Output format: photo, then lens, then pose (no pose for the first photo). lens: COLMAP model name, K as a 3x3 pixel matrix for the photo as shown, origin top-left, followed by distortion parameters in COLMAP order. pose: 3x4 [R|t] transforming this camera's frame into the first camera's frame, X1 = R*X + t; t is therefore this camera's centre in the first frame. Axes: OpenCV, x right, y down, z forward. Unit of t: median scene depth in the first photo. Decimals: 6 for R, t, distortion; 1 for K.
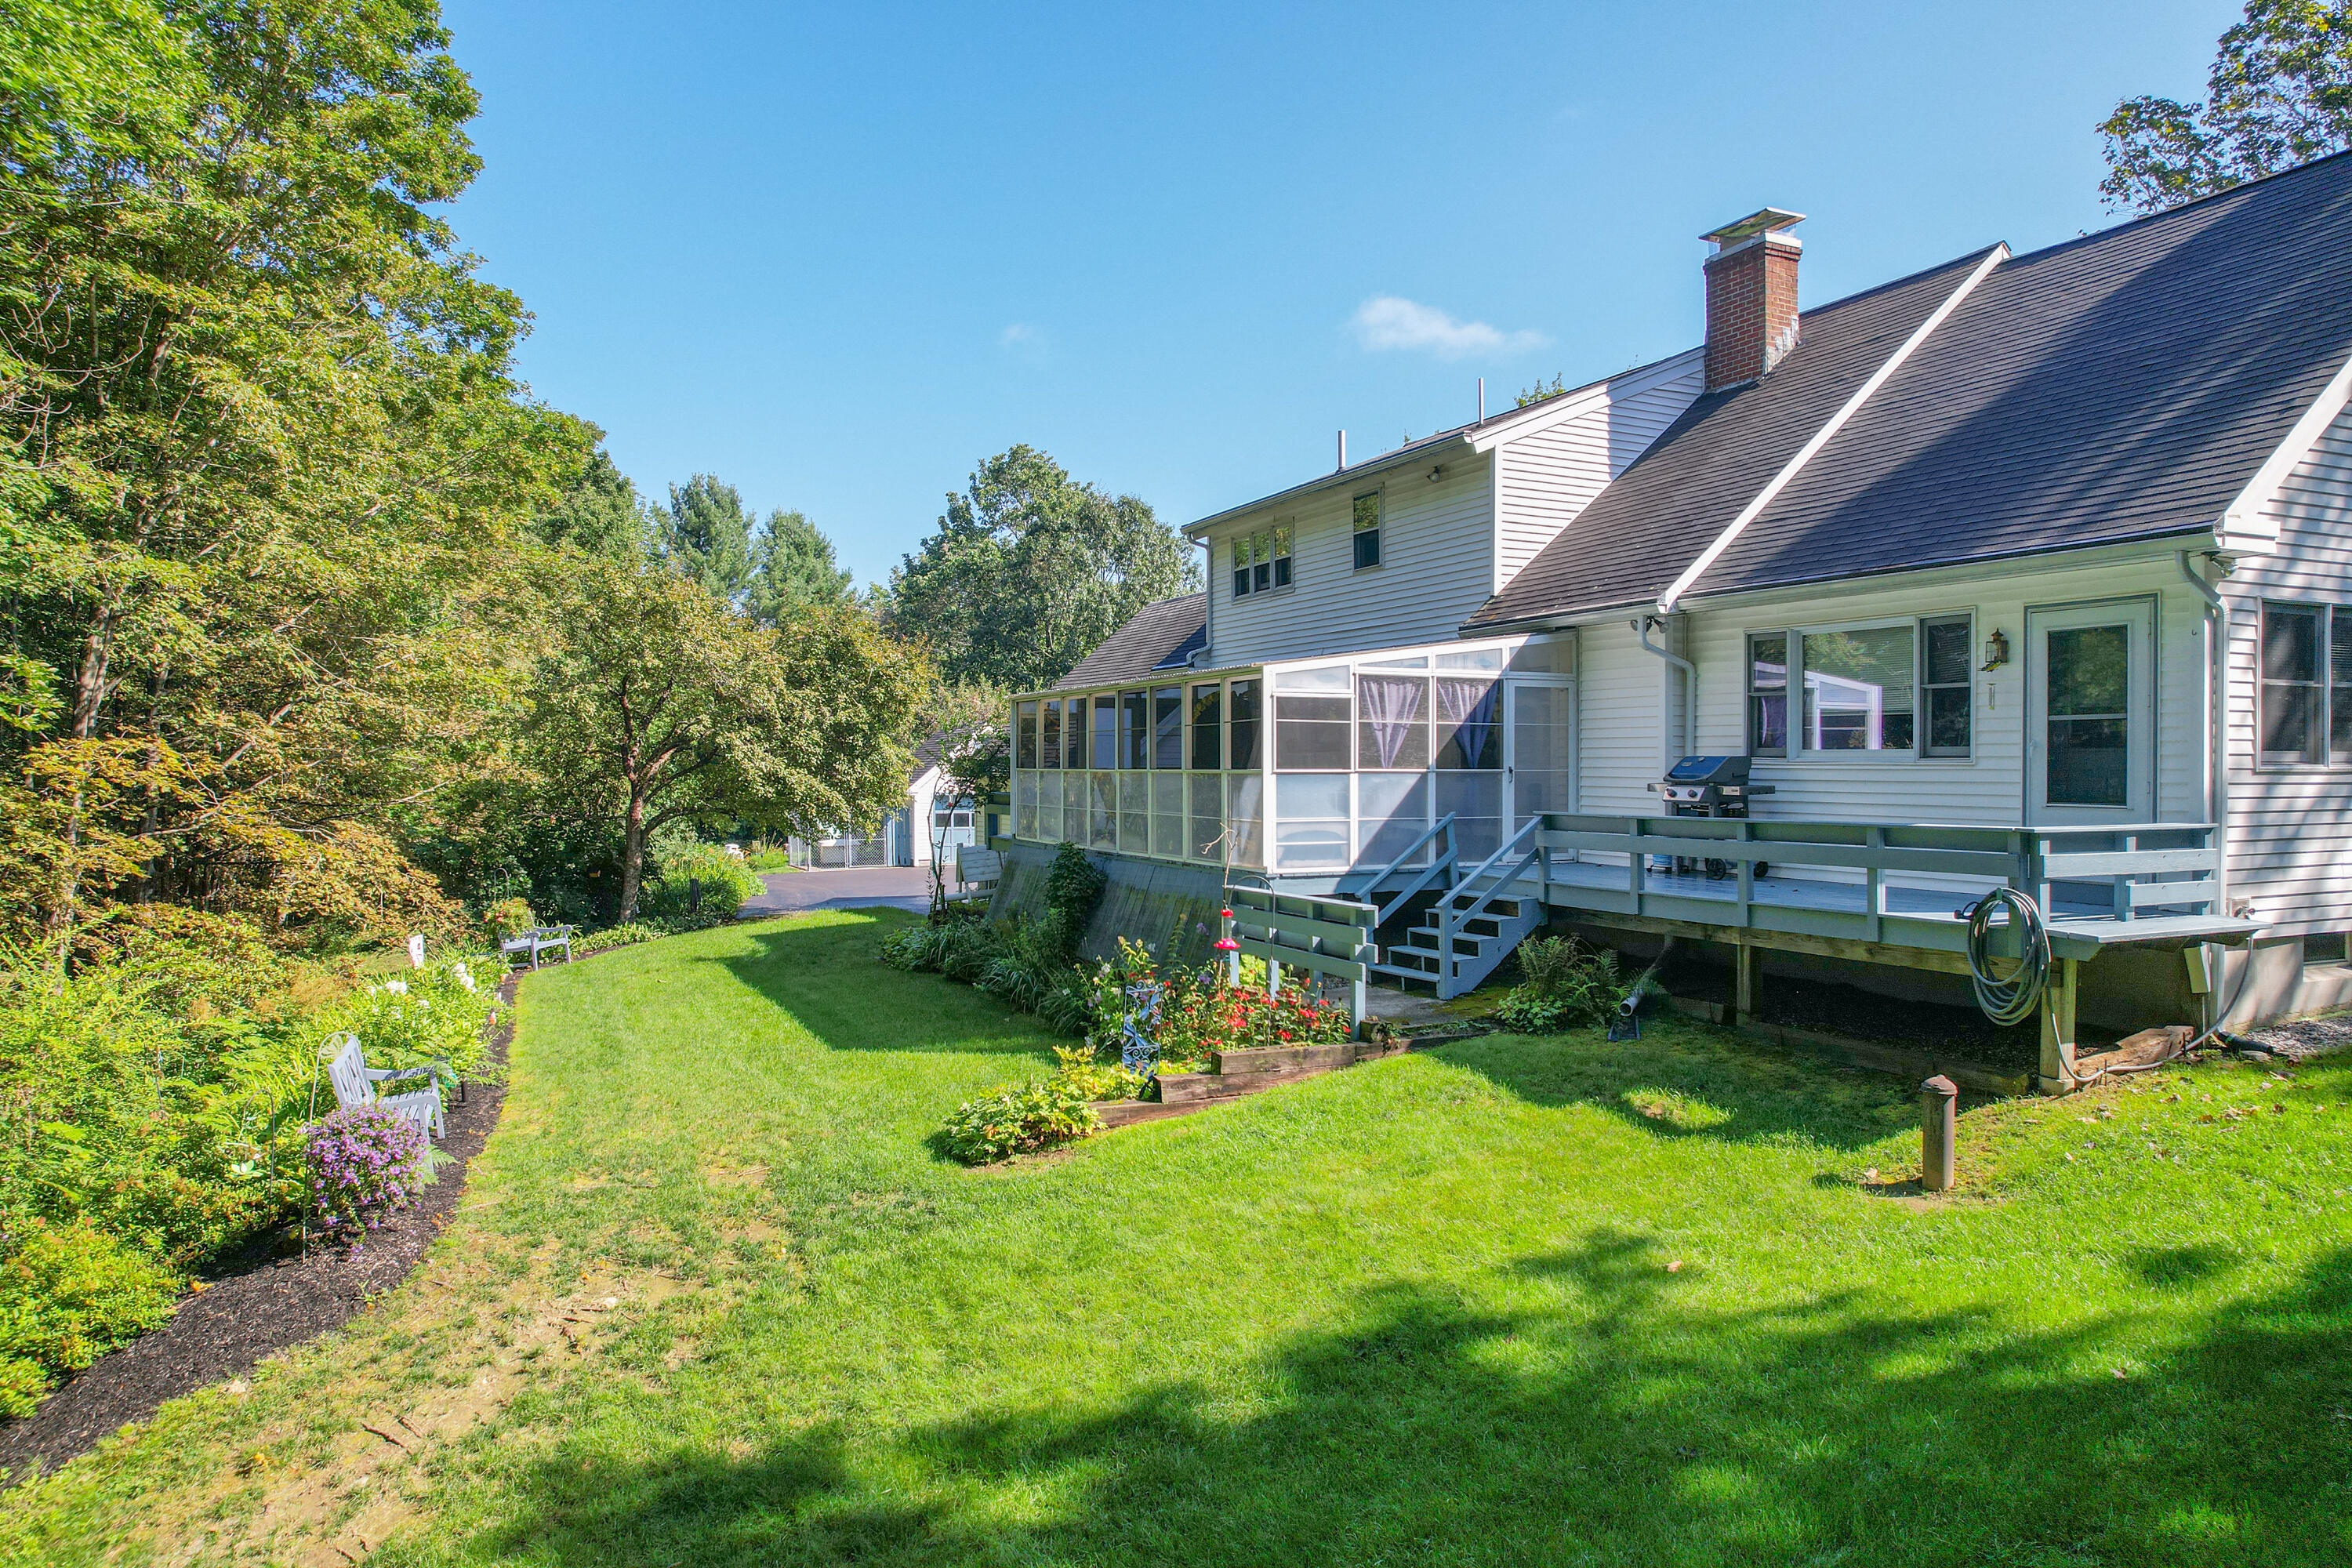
lens RADIAL K [[1506.1, 0, 1161.5], [0, 1506.1, 779.6], [0, 0, 1]] dist [-0.073215, 0.065869]
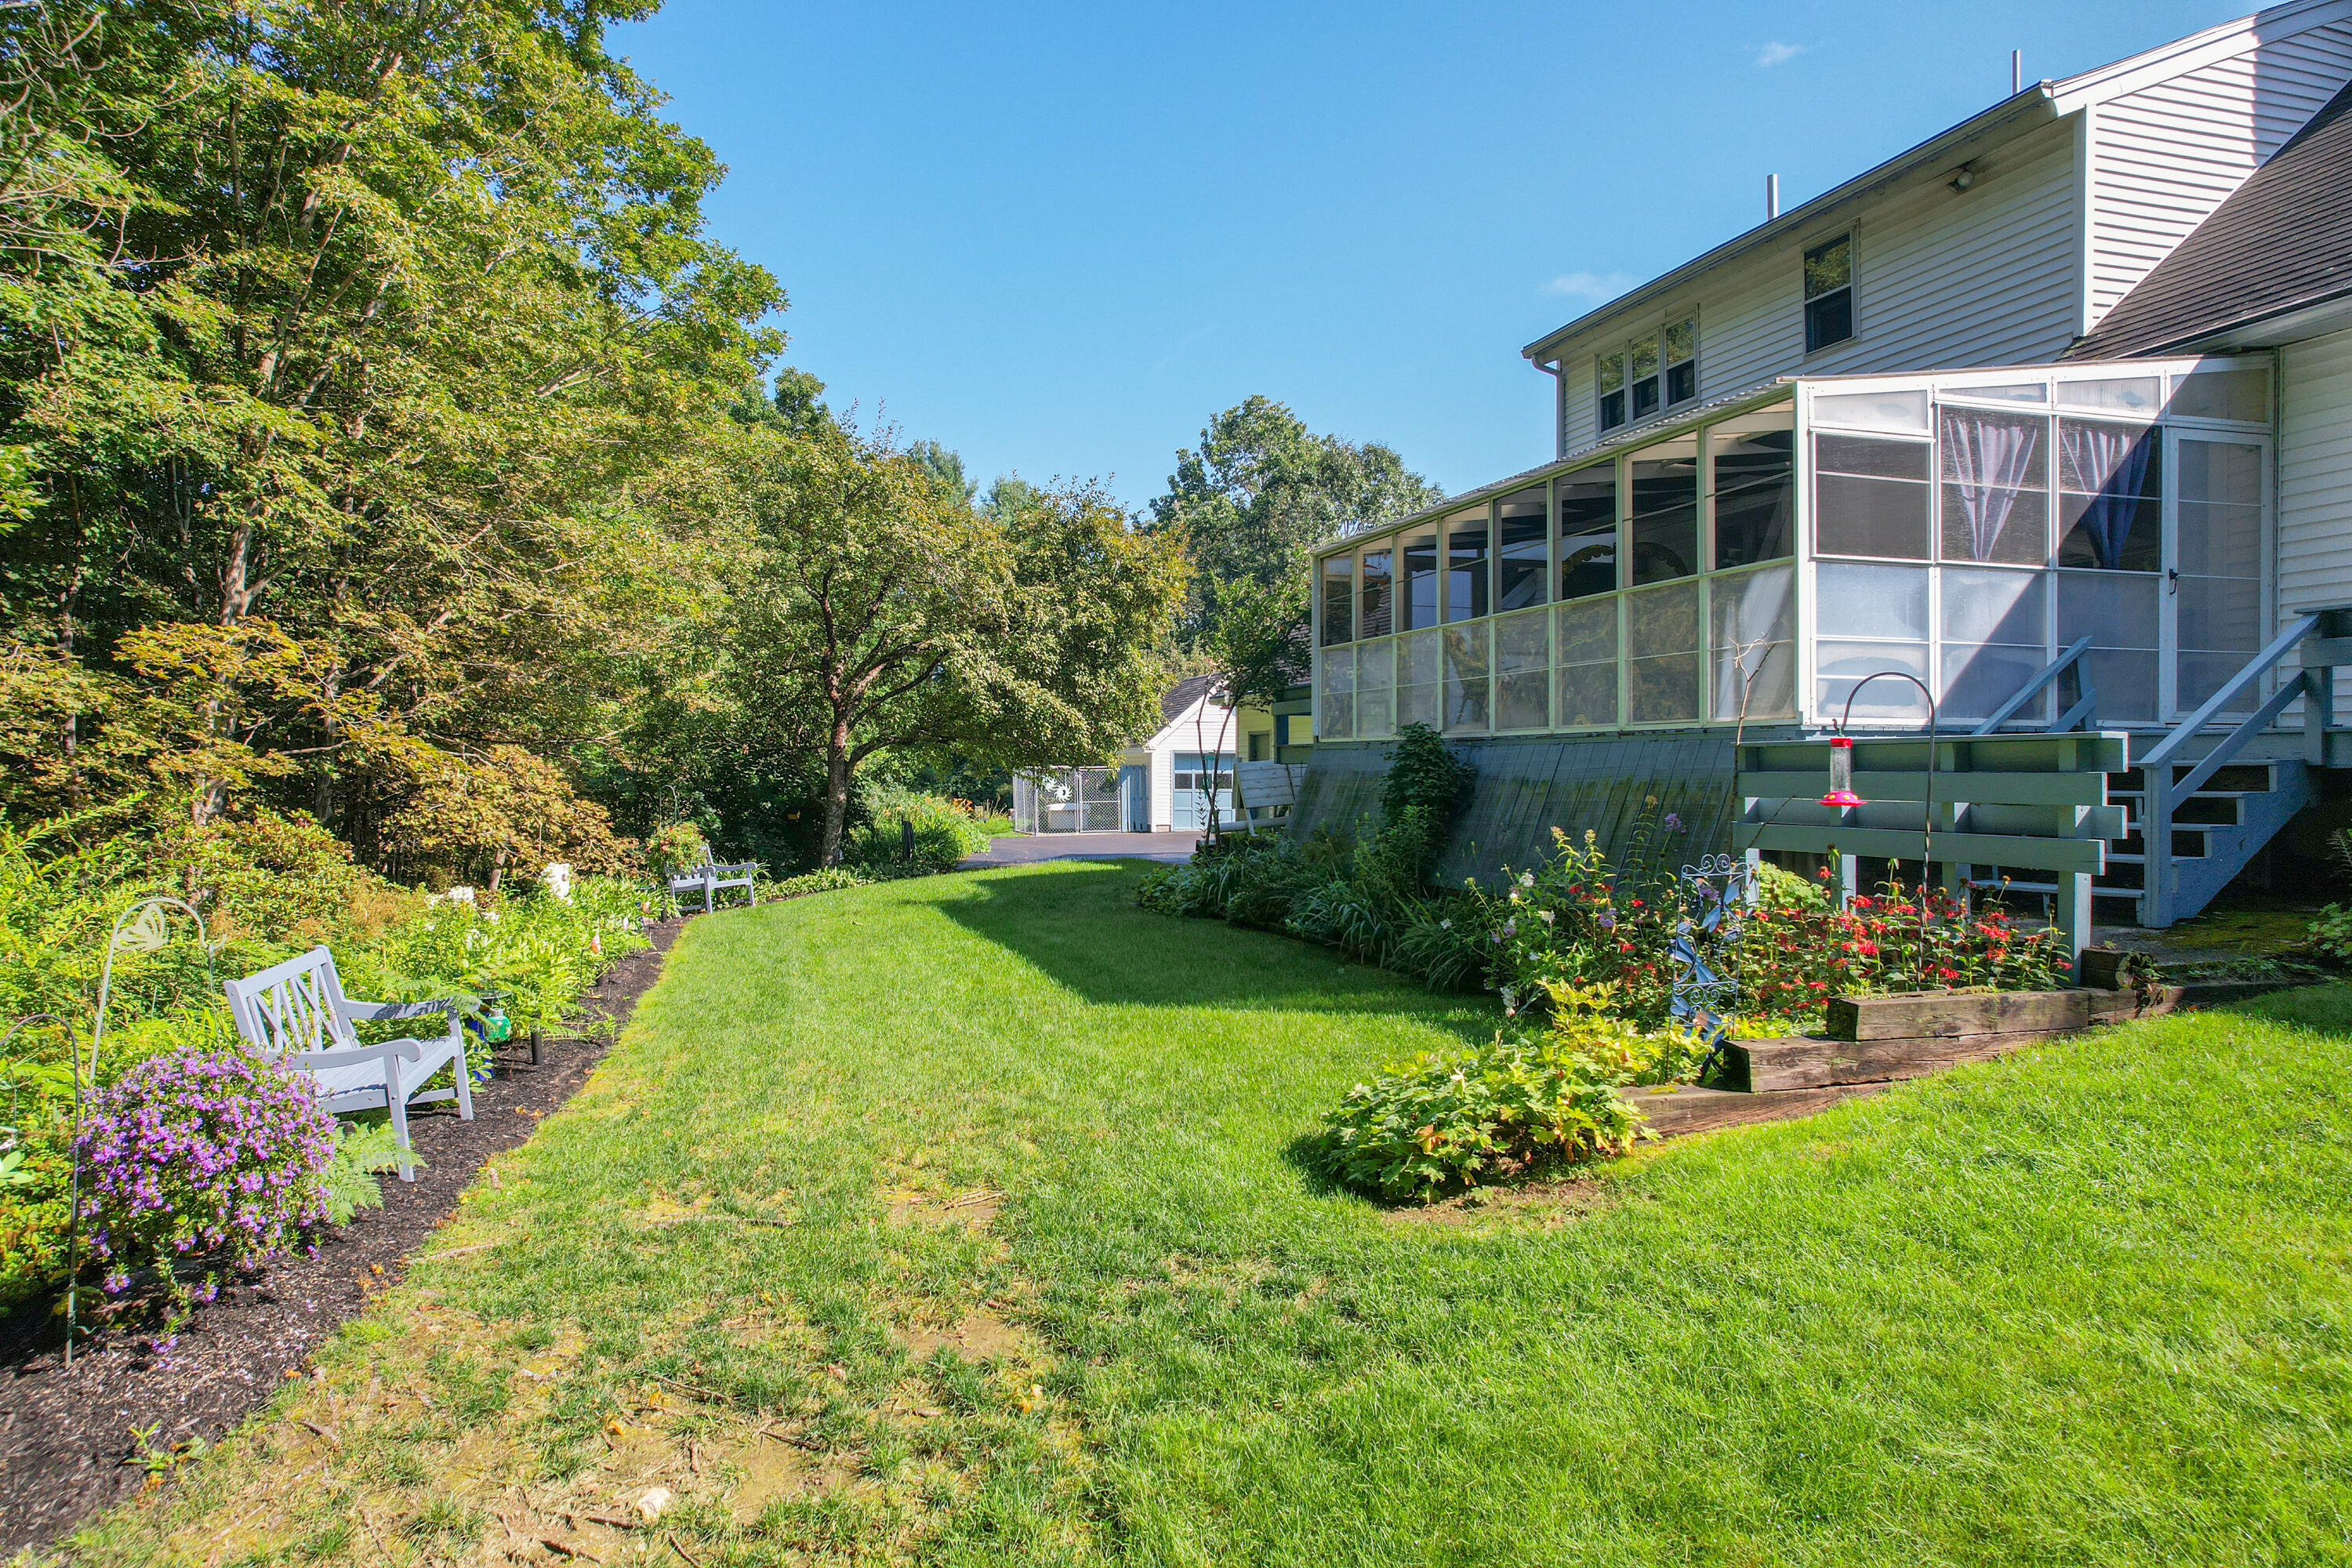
lens RADIAL K [[1506.1, 0, 1157.1], [0, 1506.1, 775.5], [0, 0, 1]] dist [-0.073215, 0.065869]
pose [[0.989379, 0.001084, -0.145352, -0.099425], [-0.001562, 0.999994, -0.003176, 0.085306], [0.145347, 0.003369, 0.989375, 0.364841]]
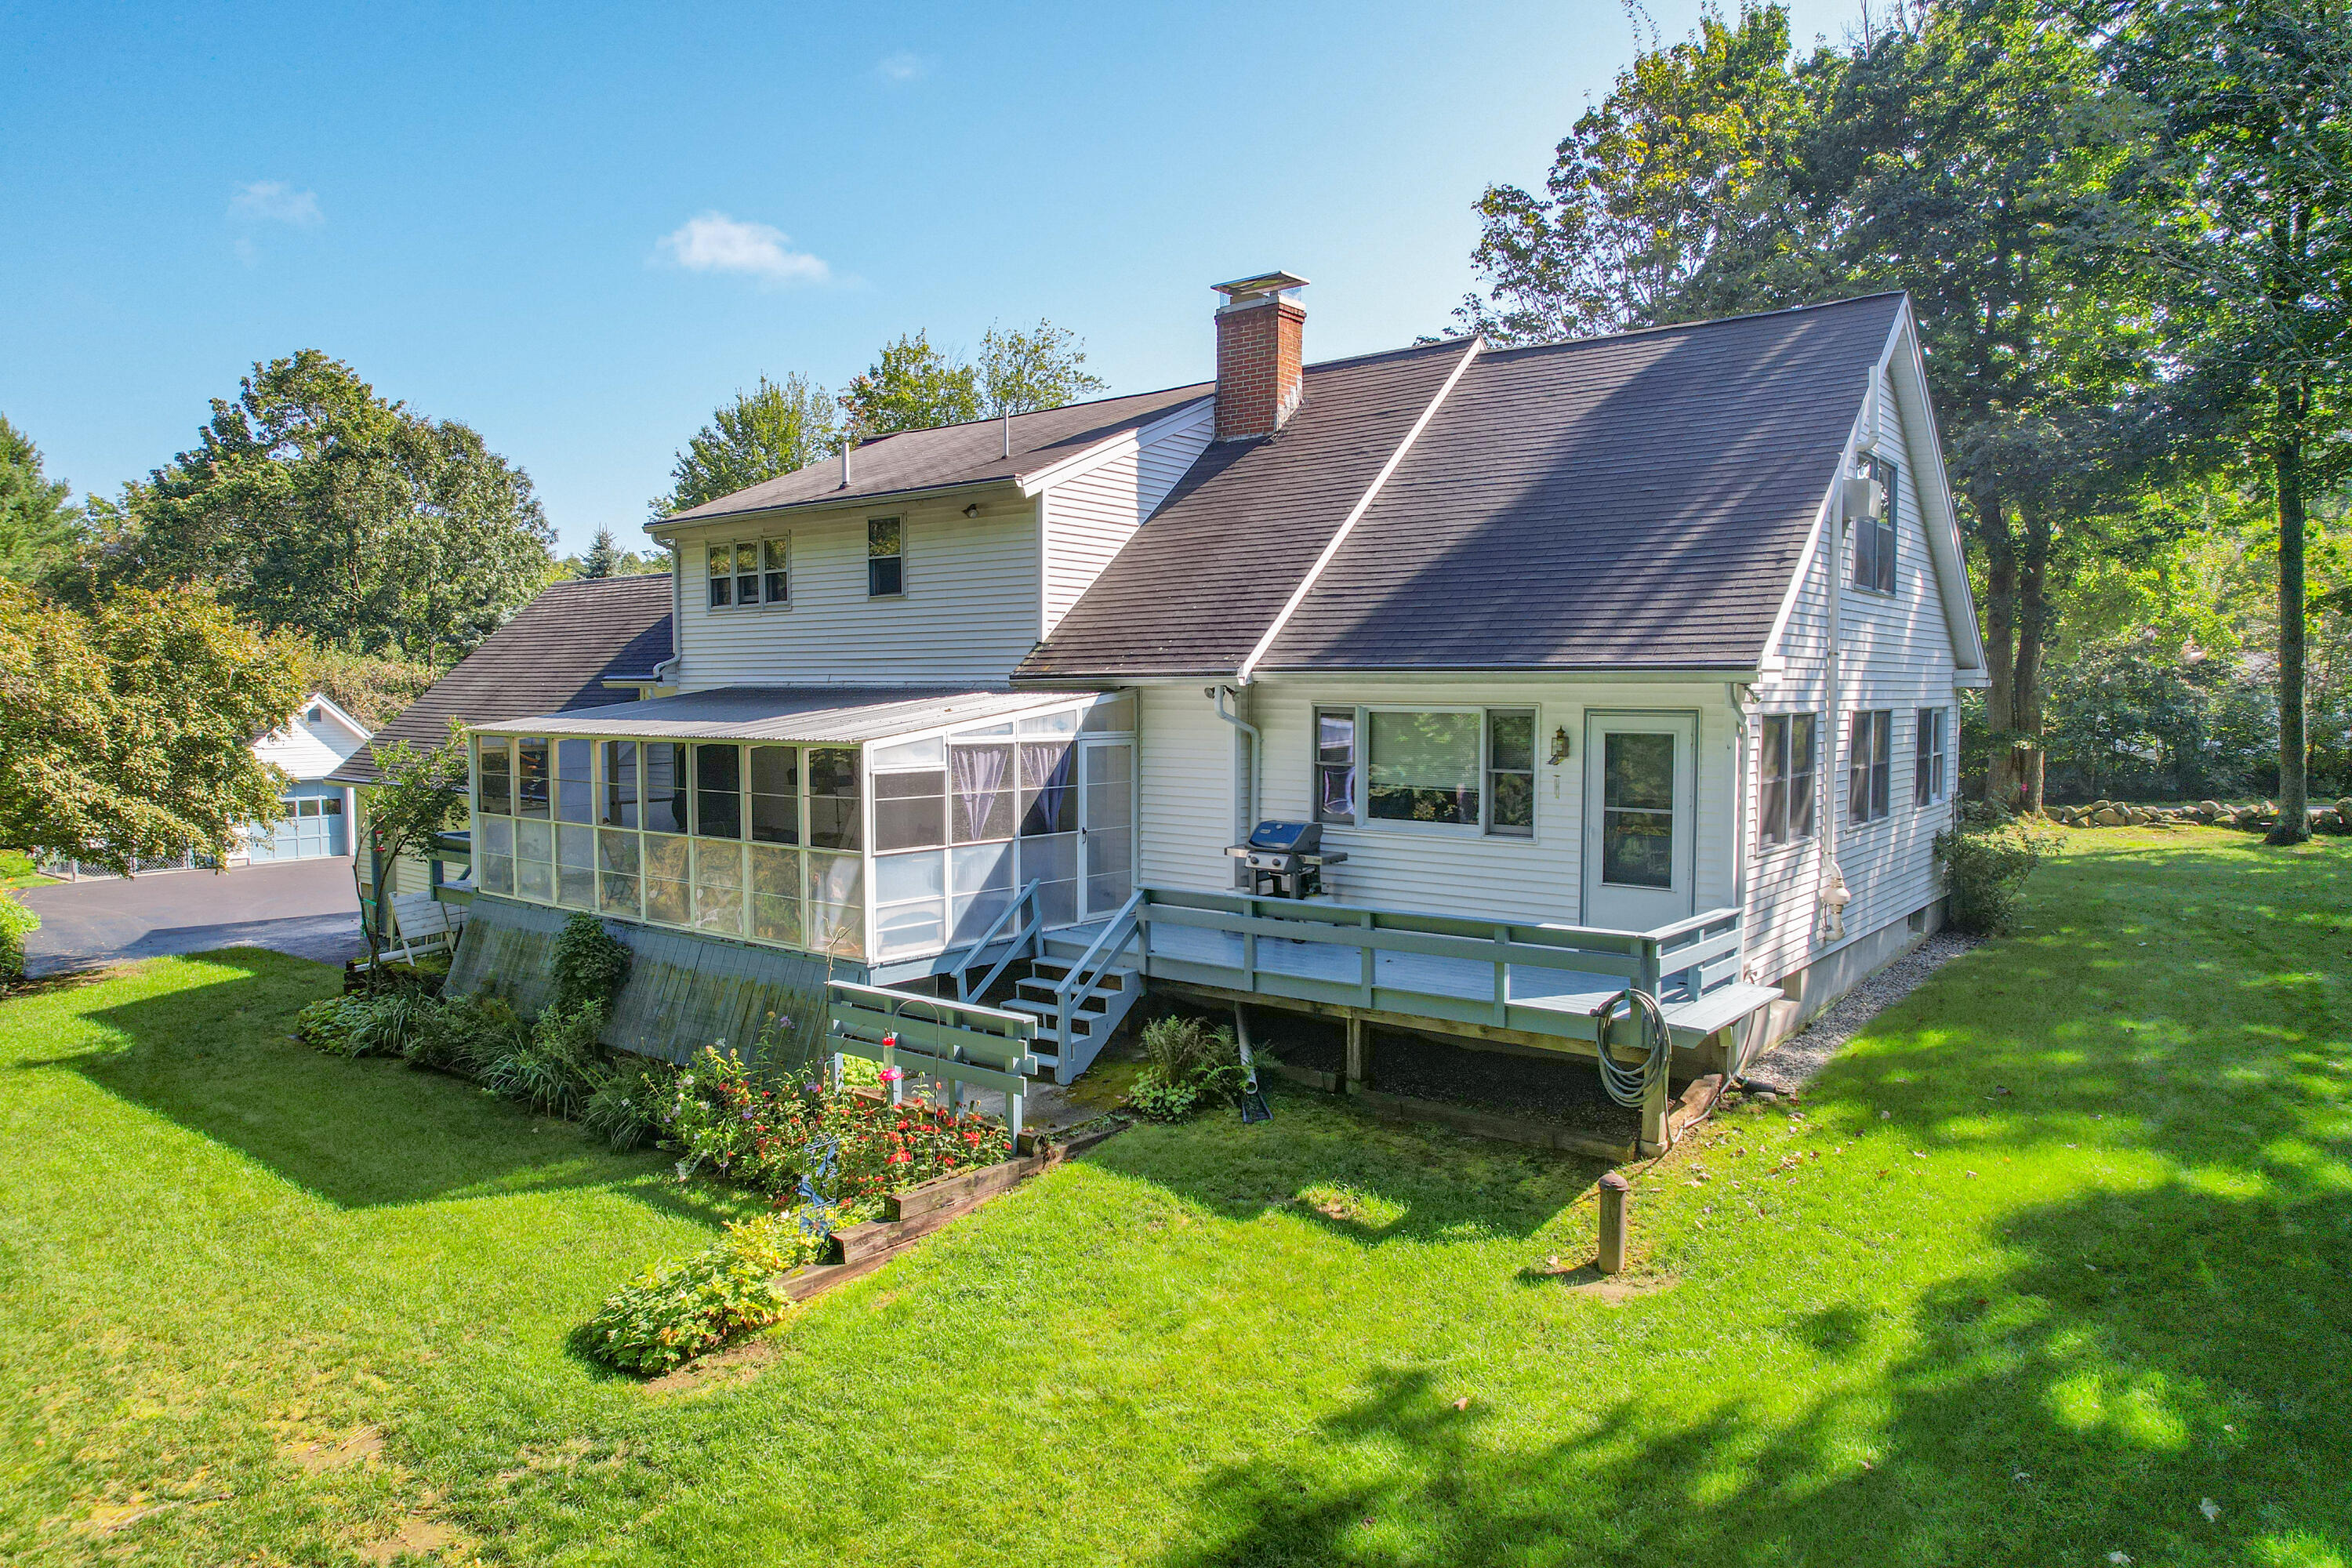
lens RADIAL K [[1506.1, 0, 1164.3], [0, 1506.1, 777.8], [0, 0, 1]] dist [-0.073215, 0.065869]
pose [[0.898339, -0.026556, 0.438499, -0.169769], [0.005190, 0.998743, 0.049853, -0.098372], [-0.439272, -0.042510, 0.897348, 0.085411]]
